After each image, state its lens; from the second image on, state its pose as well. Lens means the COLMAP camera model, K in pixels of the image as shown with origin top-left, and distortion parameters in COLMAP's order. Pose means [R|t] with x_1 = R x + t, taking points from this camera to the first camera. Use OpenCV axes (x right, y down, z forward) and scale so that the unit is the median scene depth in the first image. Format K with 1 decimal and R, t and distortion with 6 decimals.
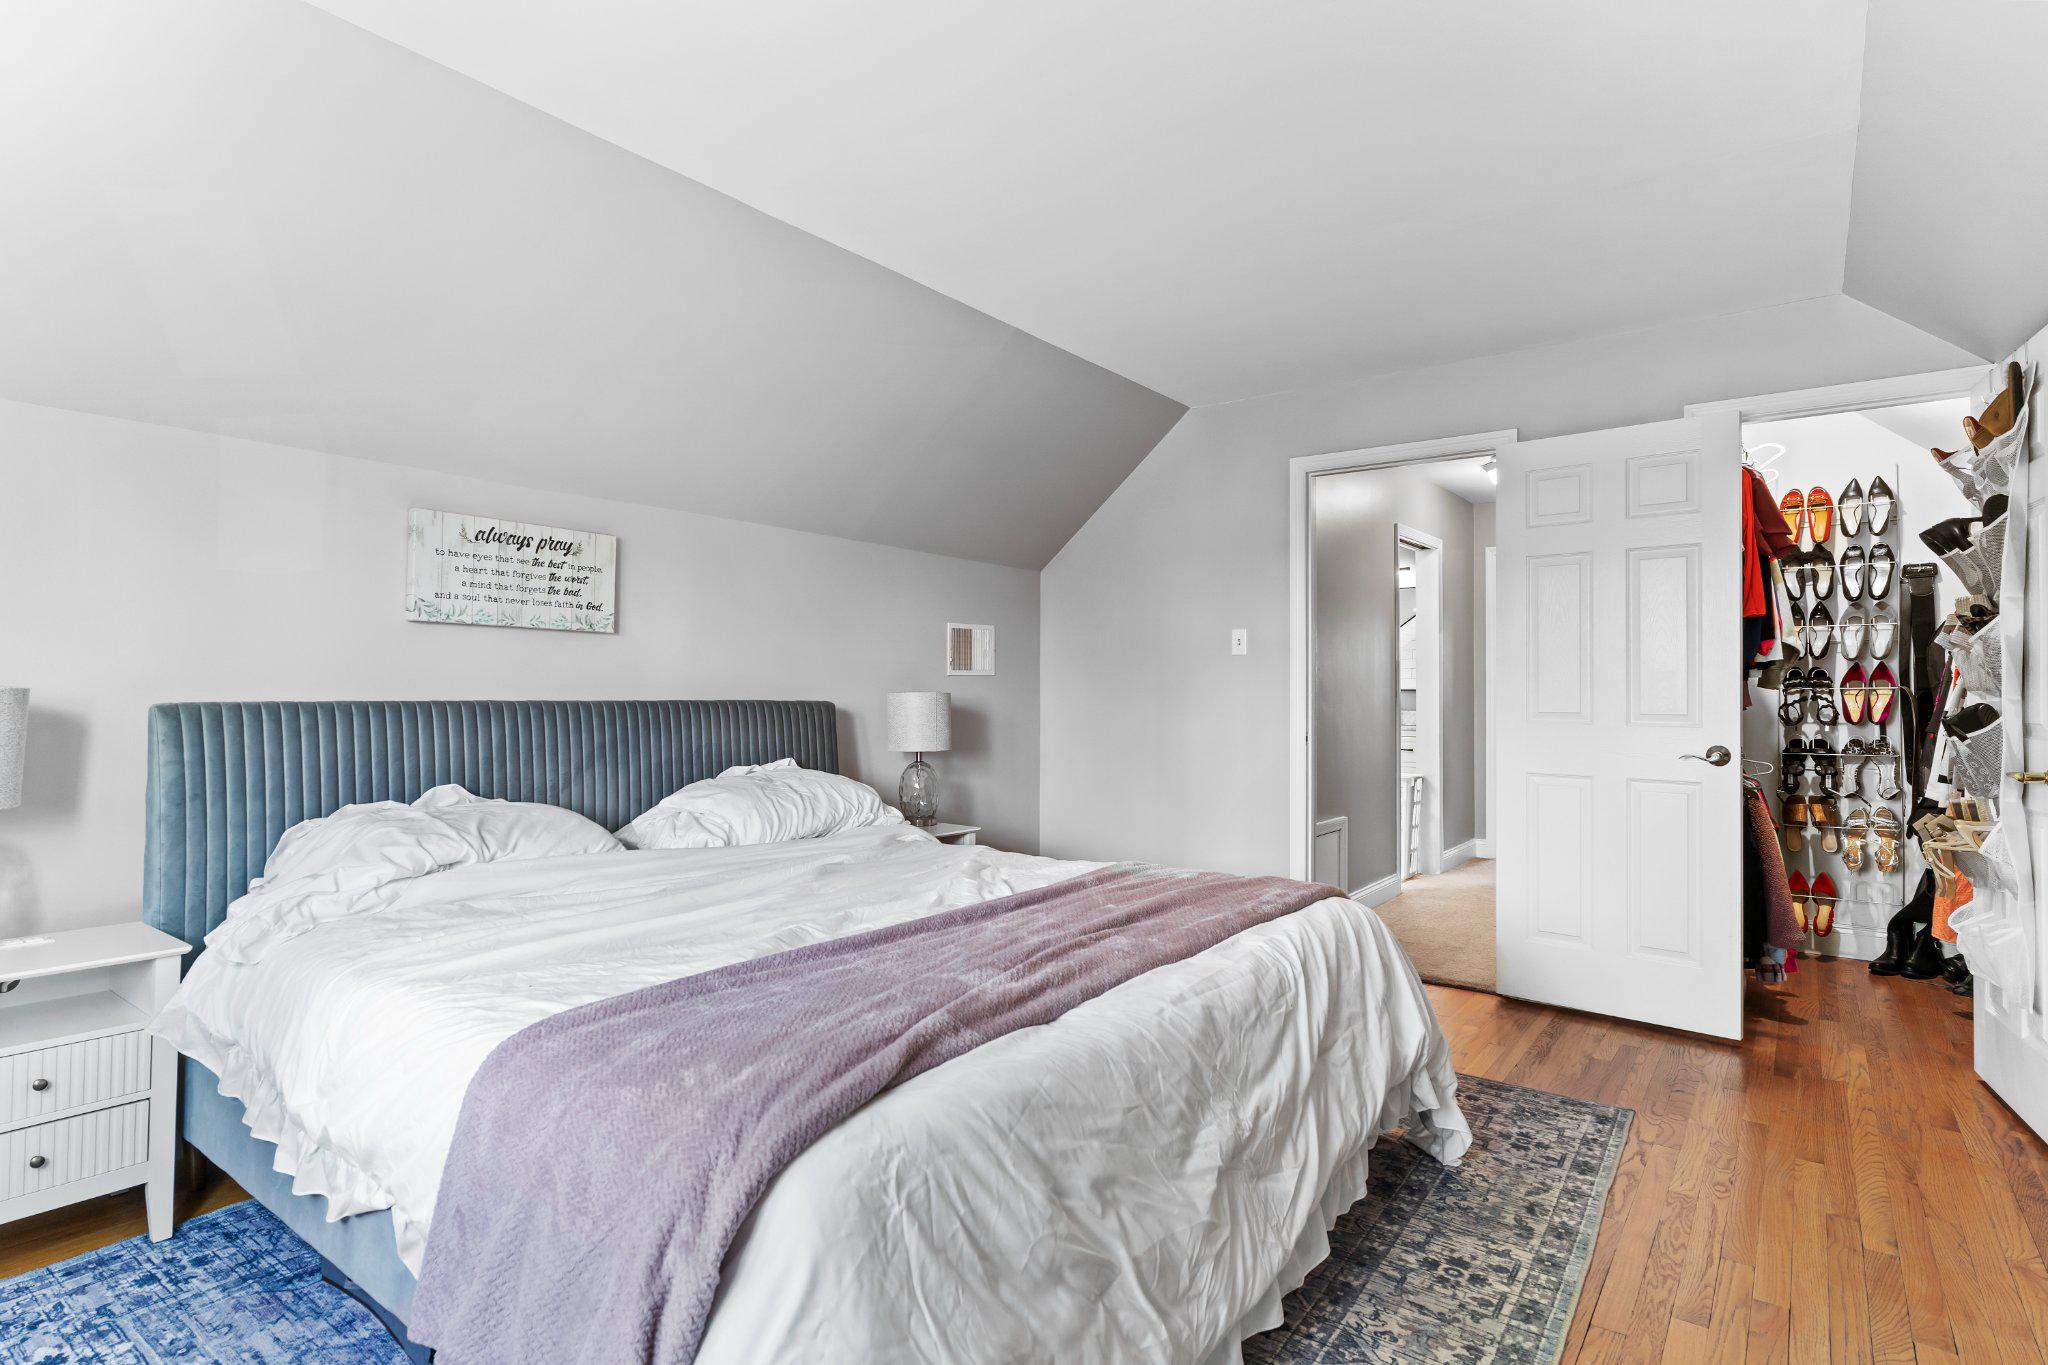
lens RADIAL K [[1048.9, 0, 1016.9], [0, 1048.9, 658.2], [0, 0, 1]] dist [-0.004882, 0.001732]
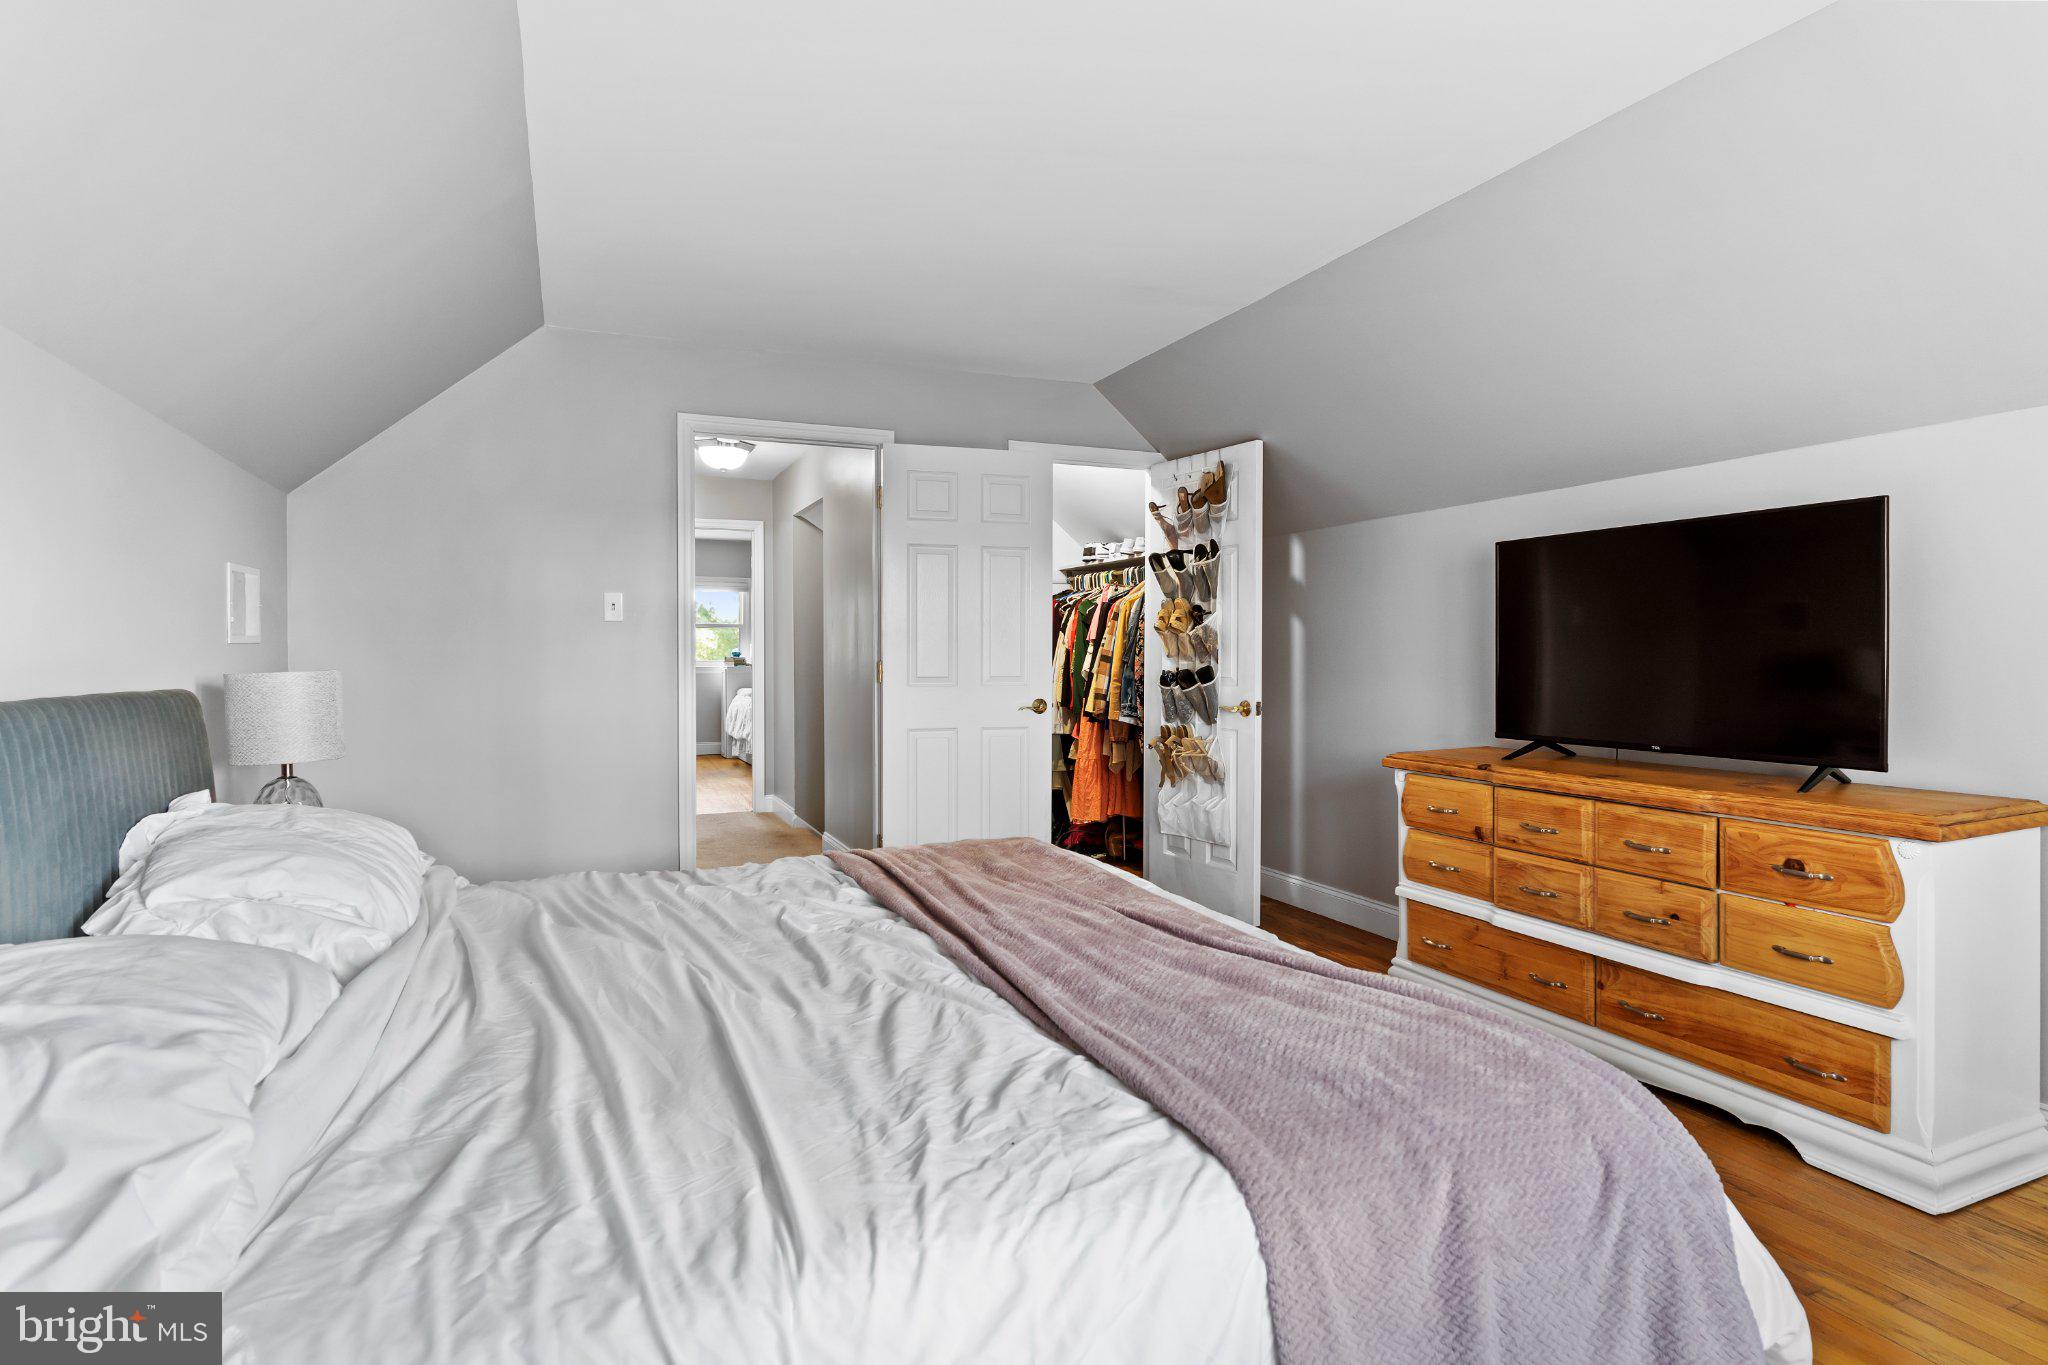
lens RADIAL K [[1048.9, 0, 1016.9], [0, 1048.9, 658.2], [0, 0, 1]] dist [-0.004882, 0.001732]
pose [[0.480395, -0.007397, 0.877021, -0.410558], [-0.020135, 0.999608, 0.019460, 0.004270], [-0.876821, -0.027007, 0.480058, 0.287464]]
